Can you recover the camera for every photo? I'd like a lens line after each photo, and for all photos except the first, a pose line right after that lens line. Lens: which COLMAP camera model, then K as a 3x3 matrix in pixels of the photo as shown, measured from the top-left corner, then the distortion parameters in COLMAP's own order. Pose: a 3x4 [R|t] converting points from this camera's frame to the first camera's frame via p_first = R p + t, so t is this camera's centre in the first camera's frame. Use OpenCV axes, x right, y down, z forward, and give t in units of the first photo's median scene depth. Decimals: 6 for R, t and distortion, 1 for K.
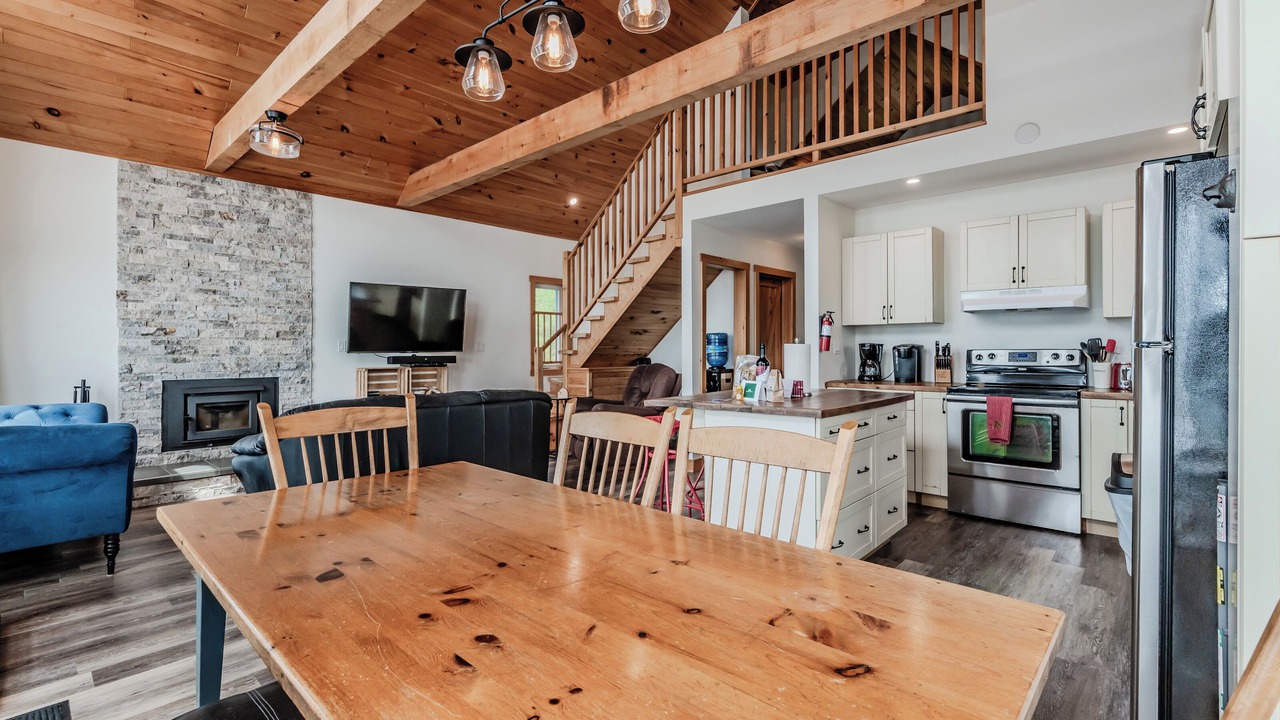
lens RADIAL K [[571.0, 0, 631.3], [0, 571.0, 345.5], [0, 0, 1]] dist [-0.002355, -0.000196]
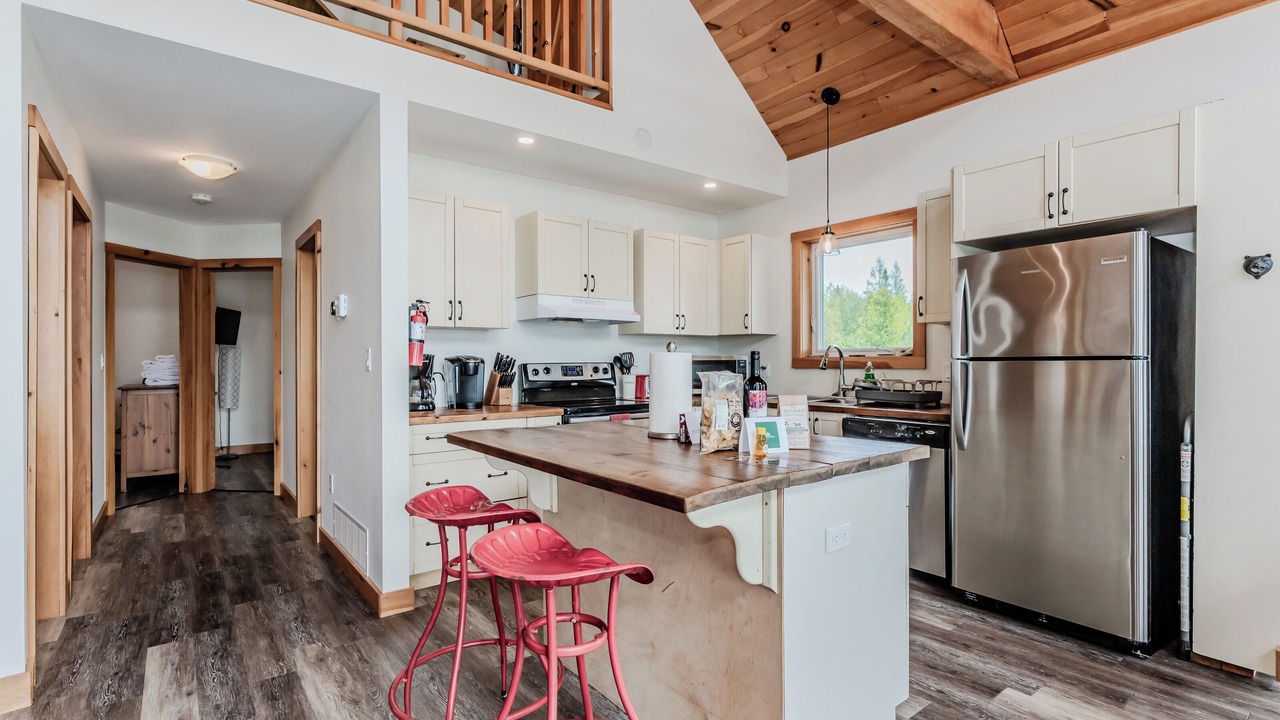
lens RADIAL K [[594.9, 0, 642.3], [0, 594.9, 366.2], [0, 0, 1]] dist [0.001493, 0.000339]
pose [[0.152916, -0.003065, 0.988234, -0.222220], [-0.001812, 0.999993, 0.003382, 0.007115], [-0.988238, -0.002308, 0.152909, 0.612873]]
